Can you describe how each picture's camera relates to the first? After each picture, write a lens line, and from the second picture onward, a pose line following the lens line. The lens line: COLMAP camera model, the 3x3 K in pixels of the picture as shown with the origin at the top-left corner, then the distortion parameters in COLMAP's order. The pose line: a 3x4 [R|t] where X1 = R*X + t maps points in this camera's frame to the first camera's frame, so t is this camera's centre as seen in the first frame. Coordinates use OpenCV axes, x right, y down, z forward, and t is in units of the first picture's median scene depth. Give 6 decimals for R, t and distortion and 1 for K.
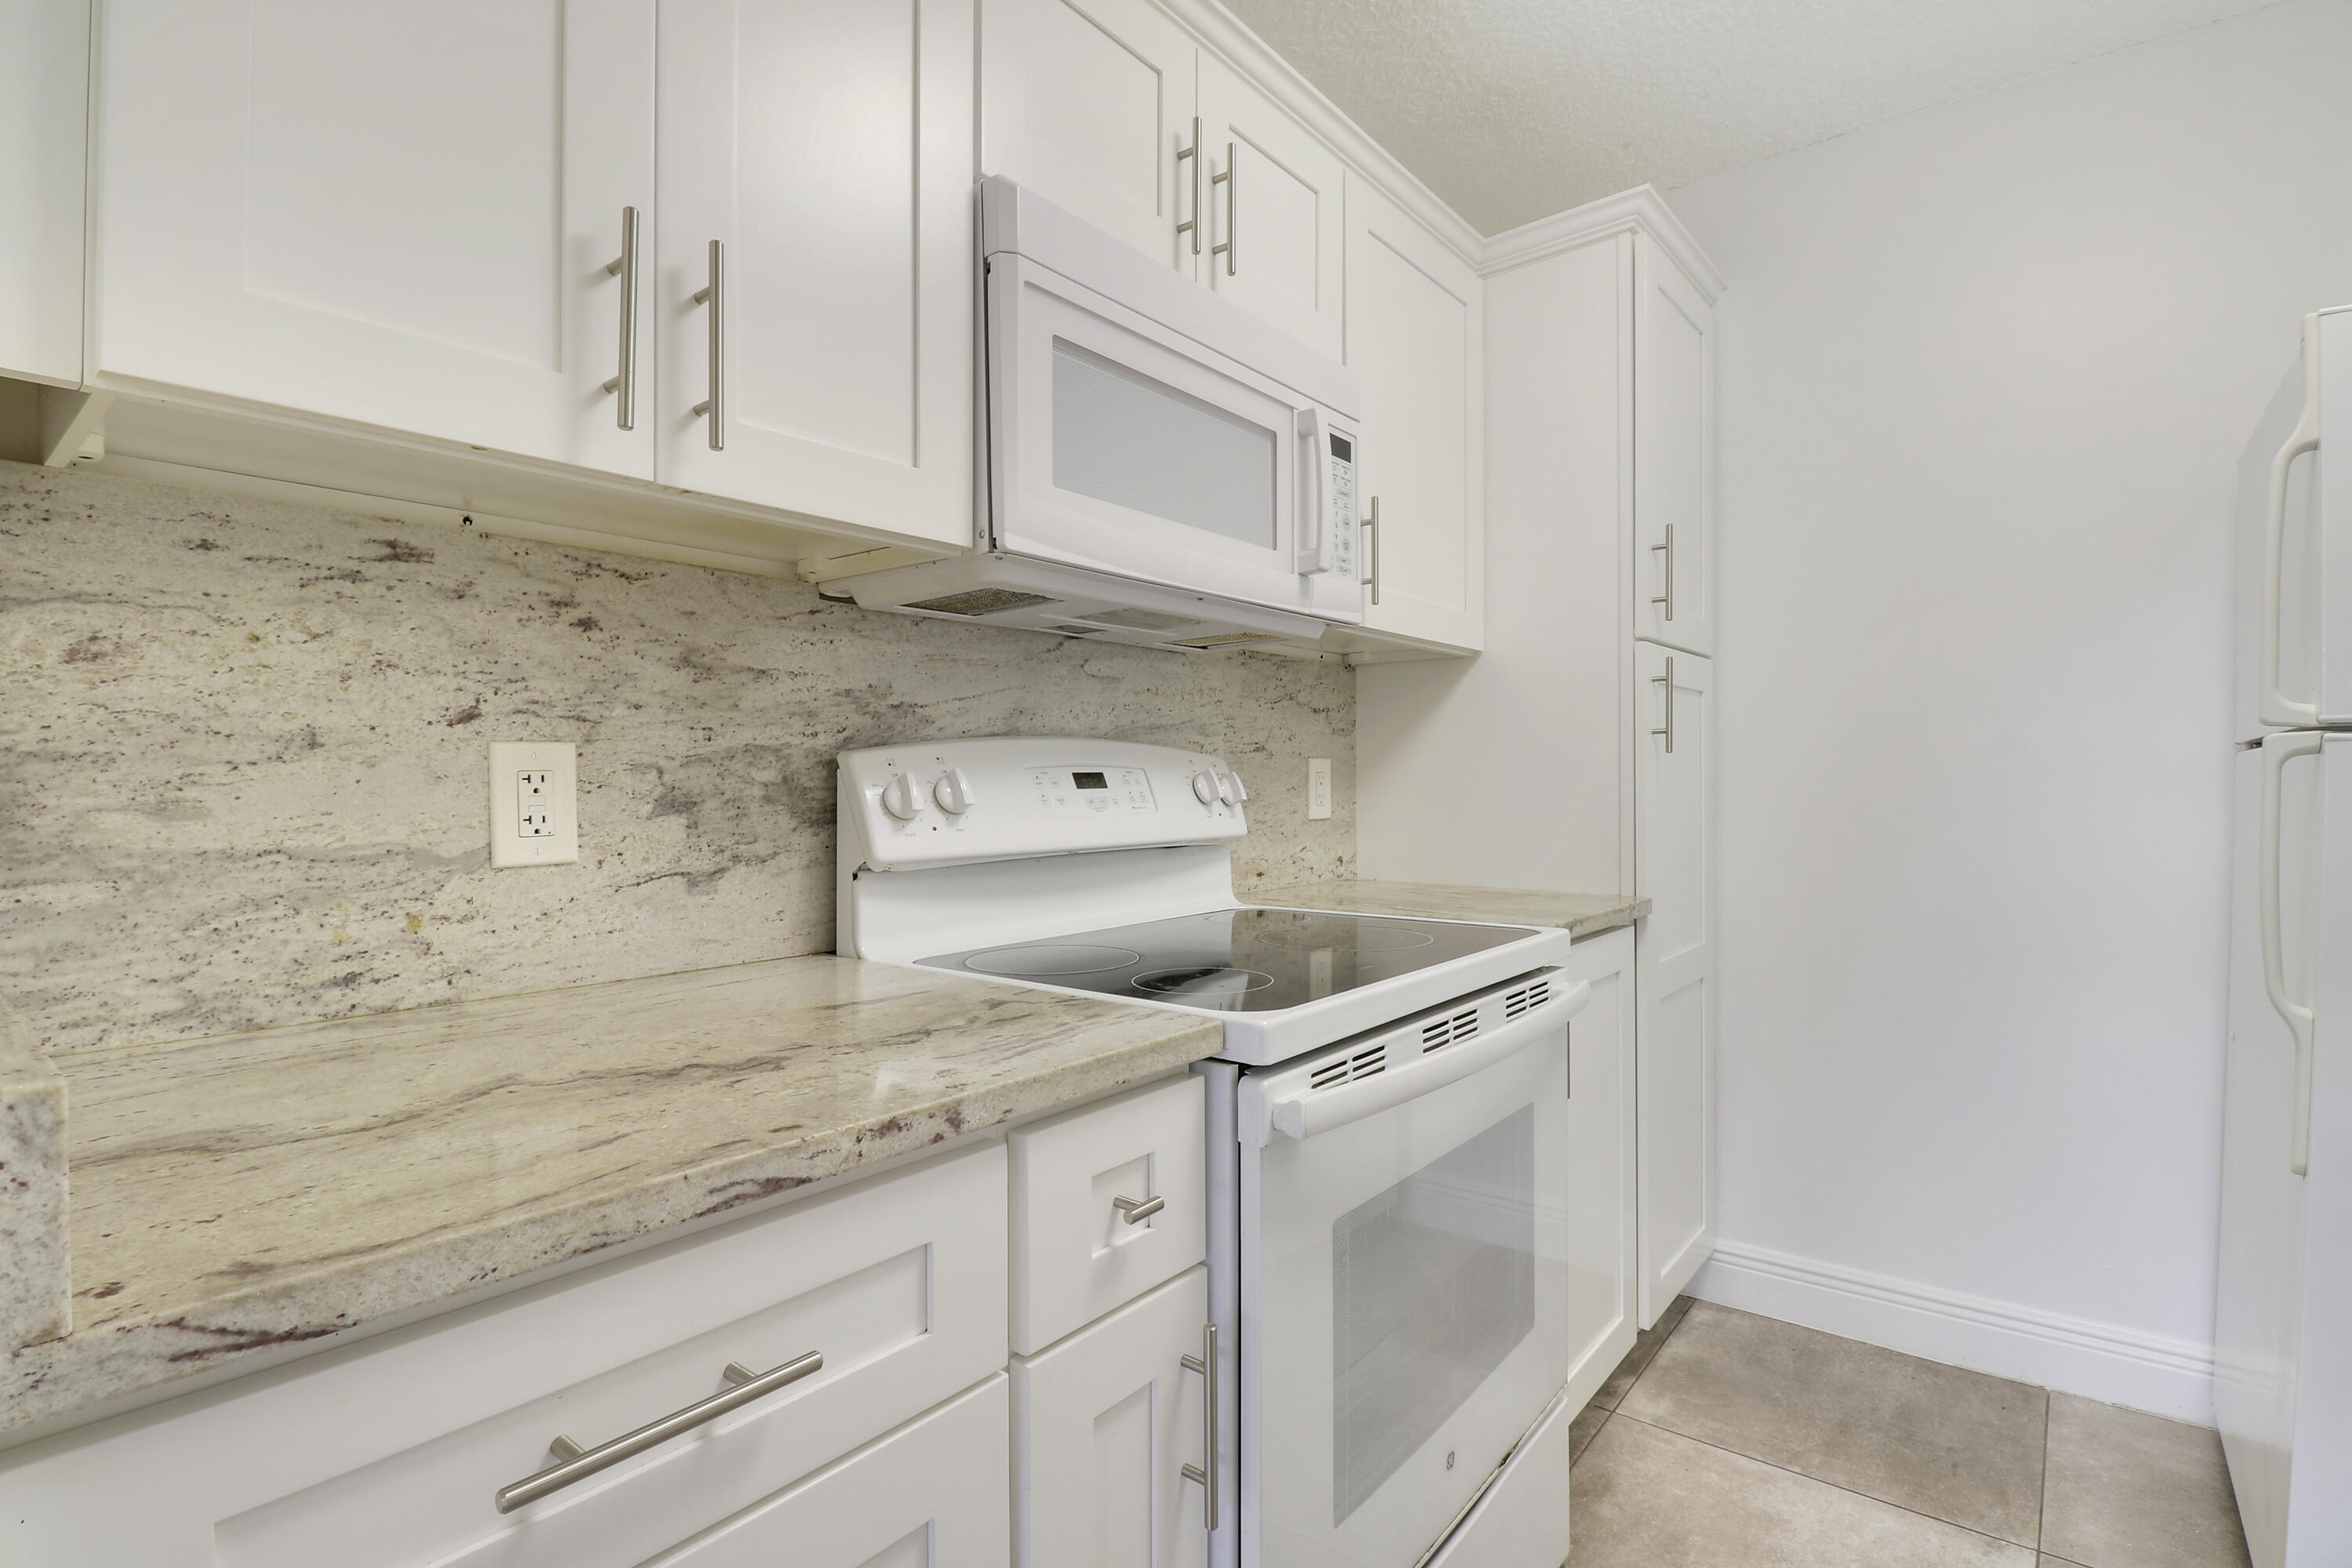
lens RADIAL K [[1119.5, 0, 1188.2], [0, 1119.5, 776.0], [0, 0, 1]] dist [-0.001830, -0.008212]
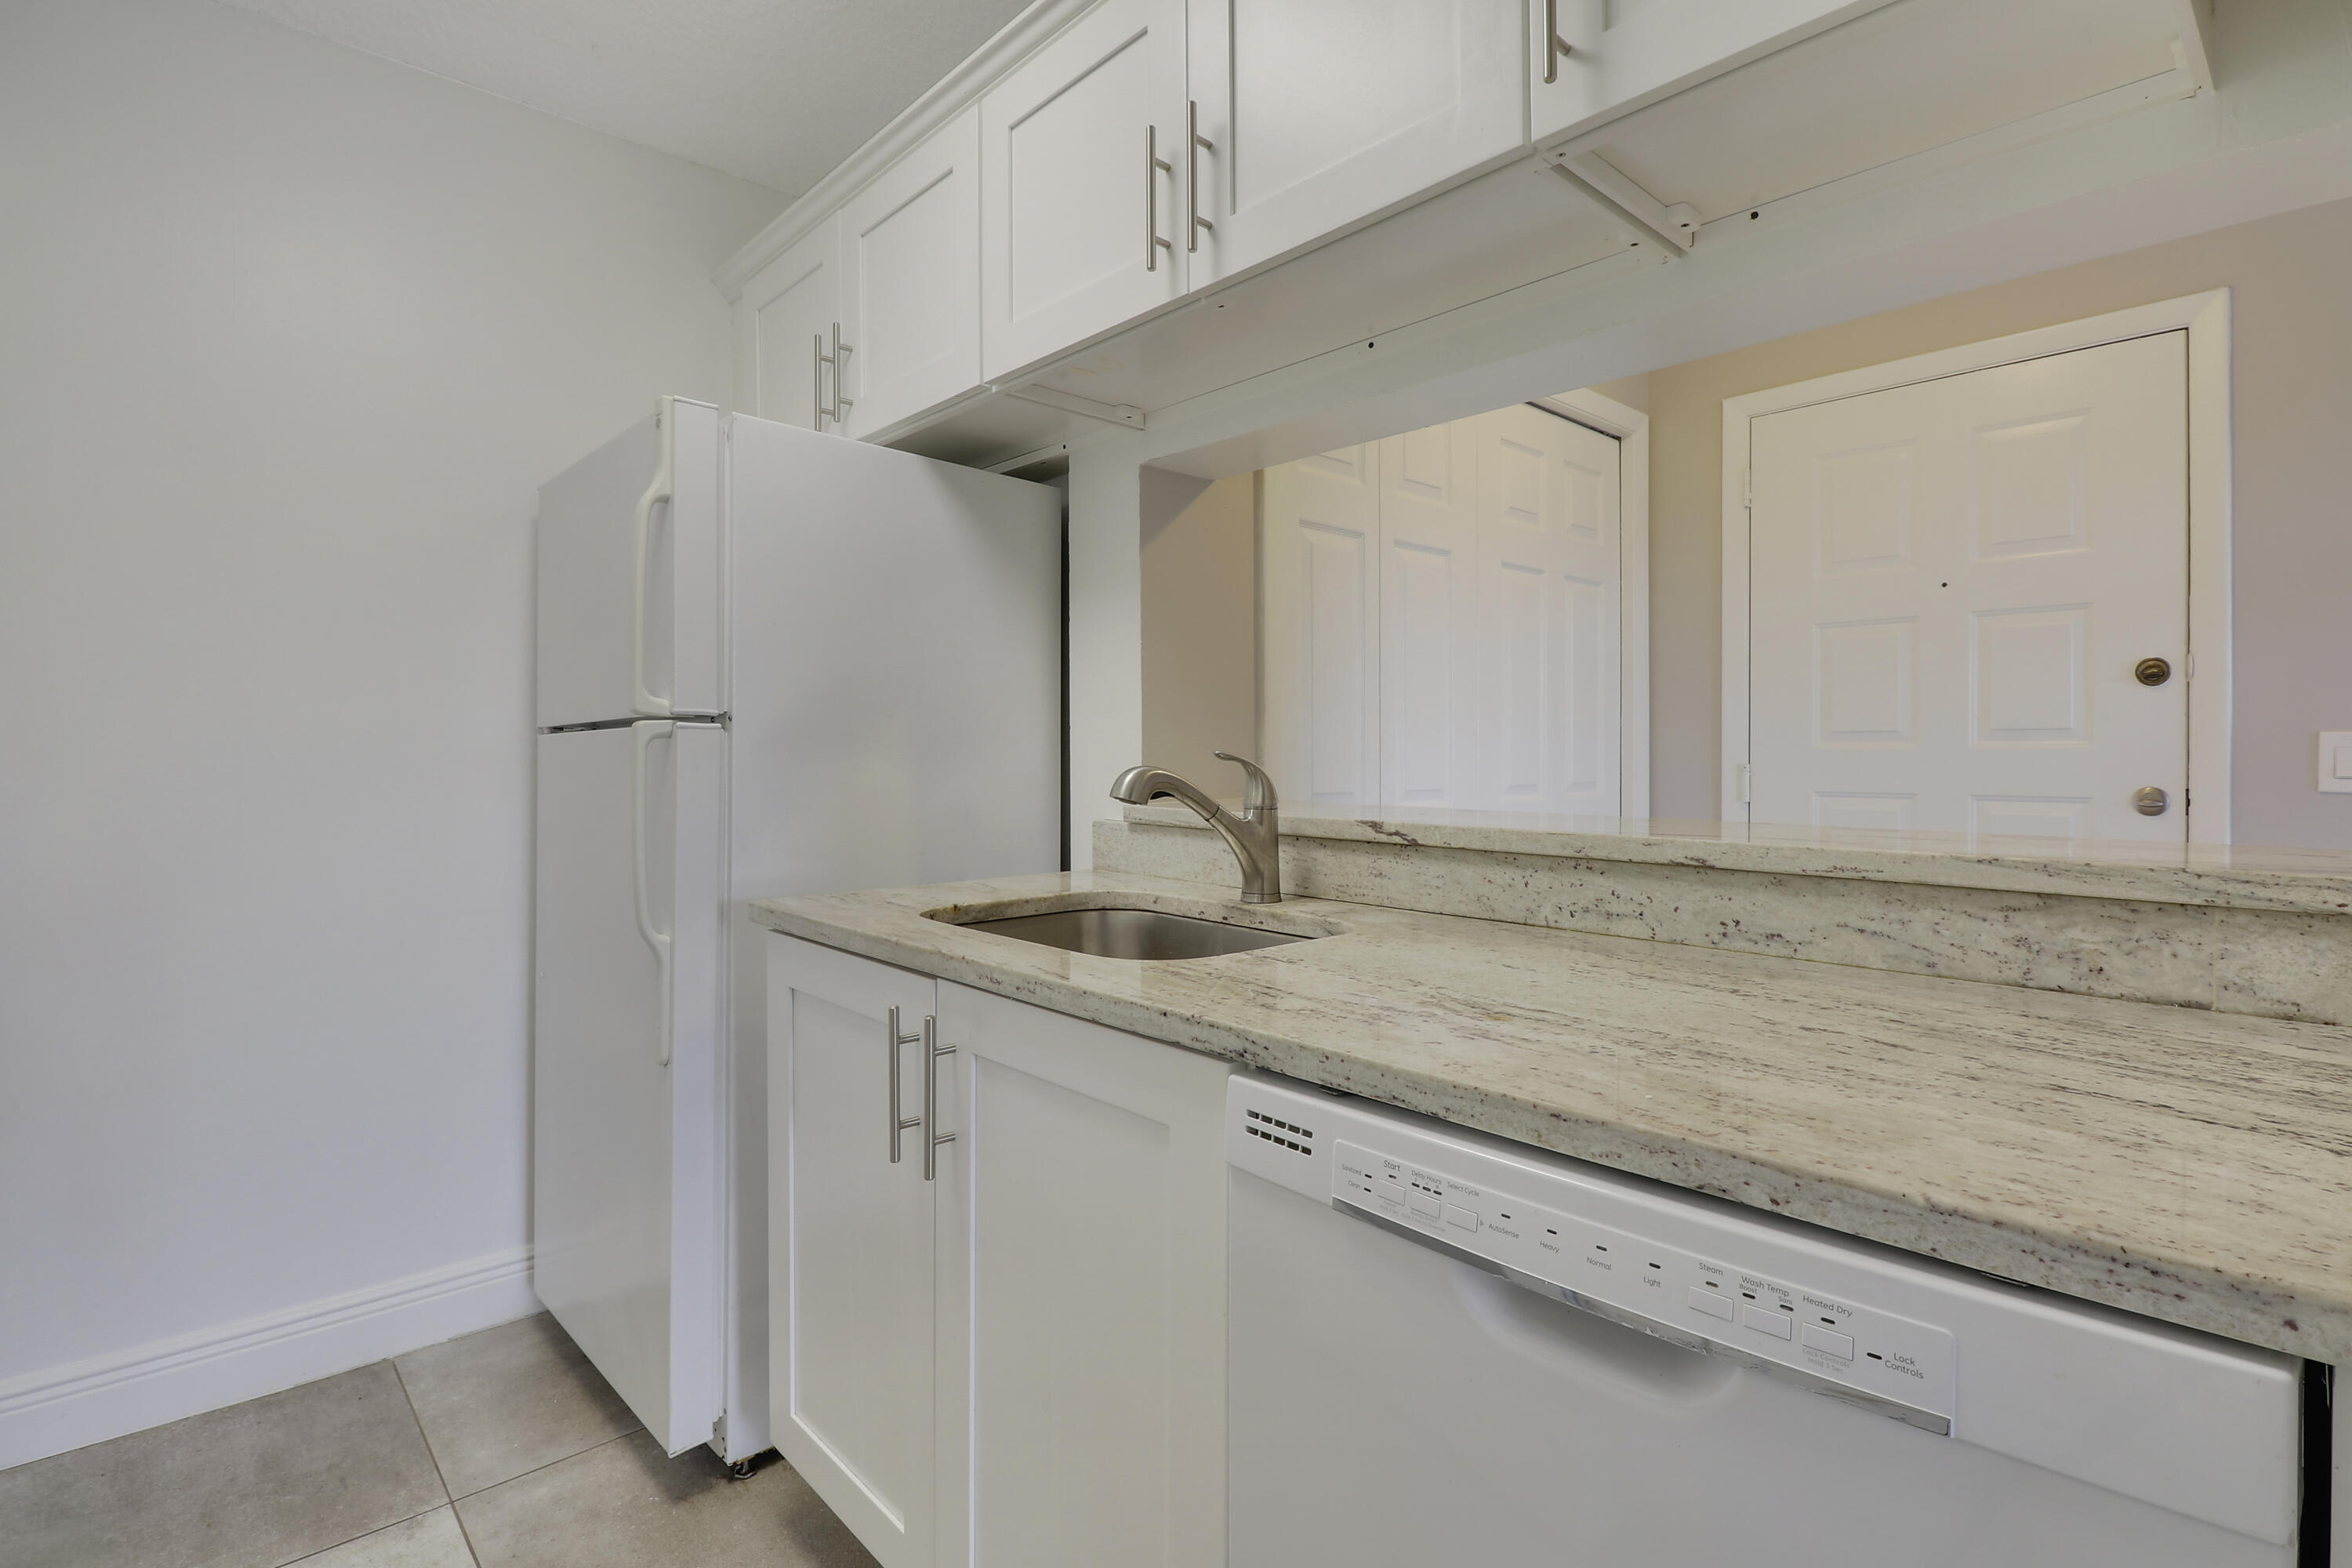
lens RADIAL K [[1119.5, 0, 1187.3], [0, 1119.5, 768.8], [0, 0, 1]] dist [-0.001830, -0.008212]
pose [[0.162871, -0.009747, 0.986599, -0.170339], [-0.000583, 0.999950, 0.009975, 0.002473], [-0.986647, -0.002200, 0.162857, 0.183264]]
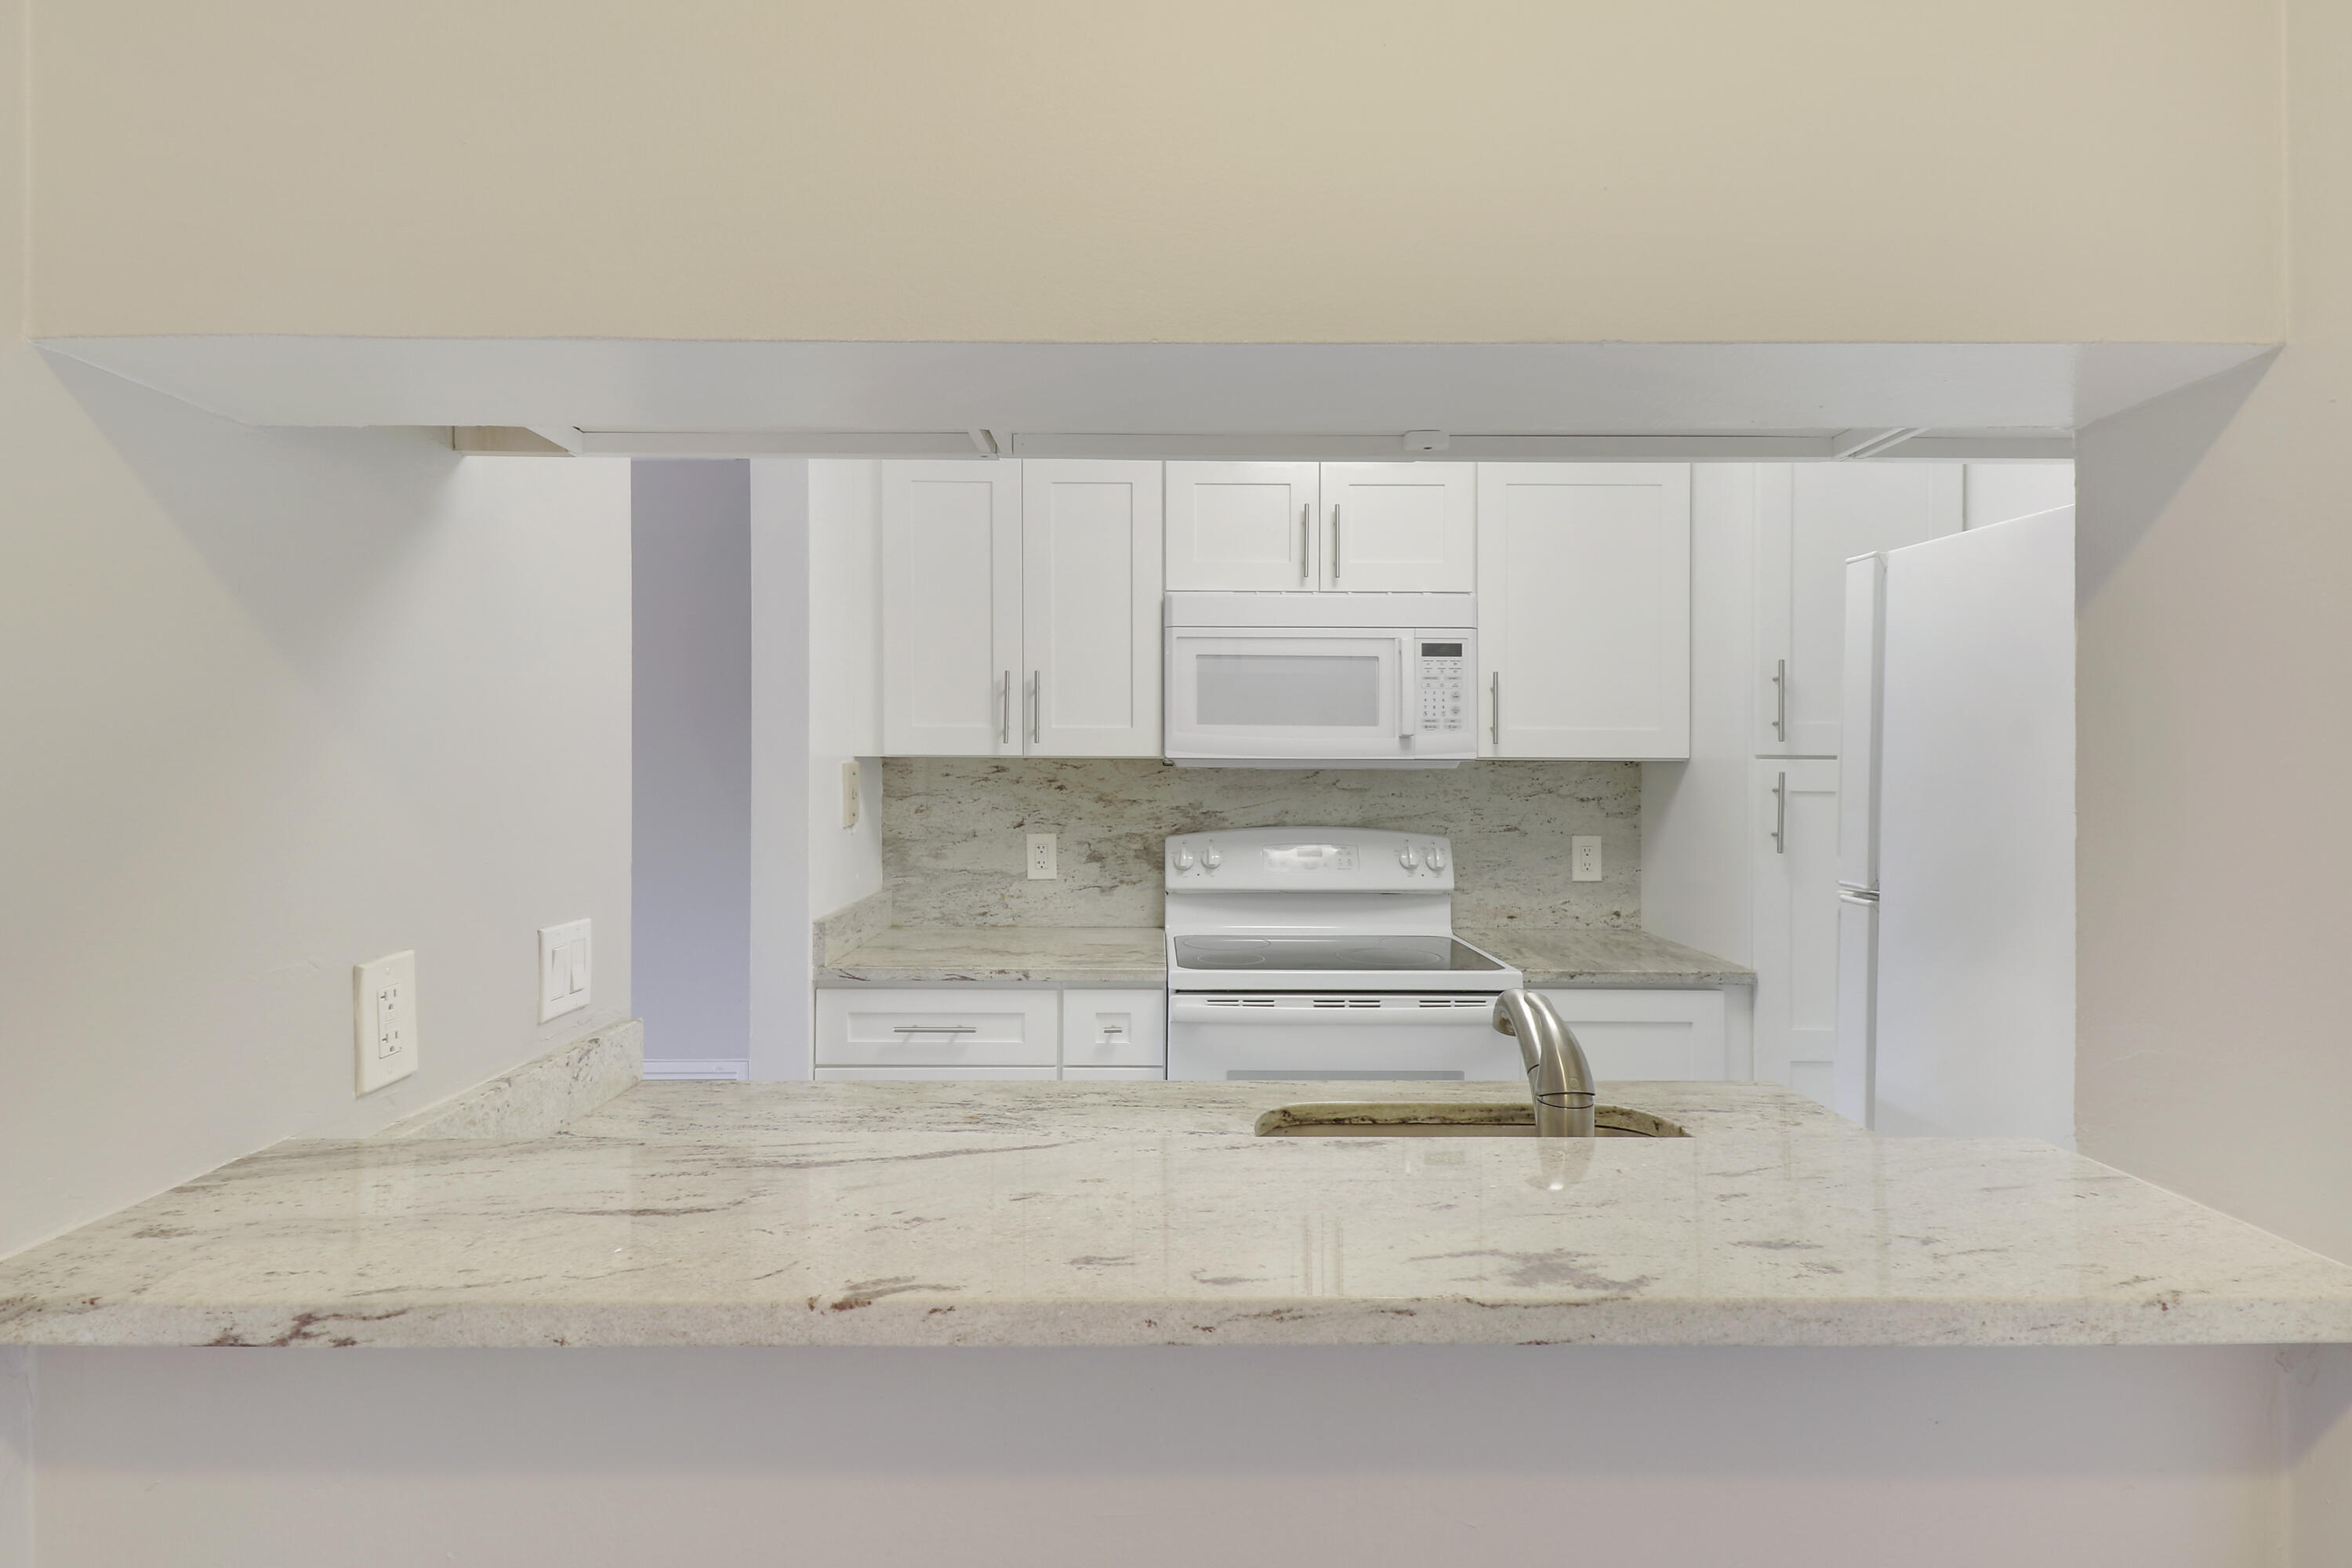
lens RADIAL K [[1119.5, 0, 1130.2], [0, 1119.5, 779.0], [0, 0, 1]] dist [-0.001830, -0.008212]
pose [[0.615297, 0.012333, -0.788199, 1.471488], [-0.003013, 0.999907, 0.013294, -0.175169], [0.788289, -0.005805, 0.615277, -0.428687]]
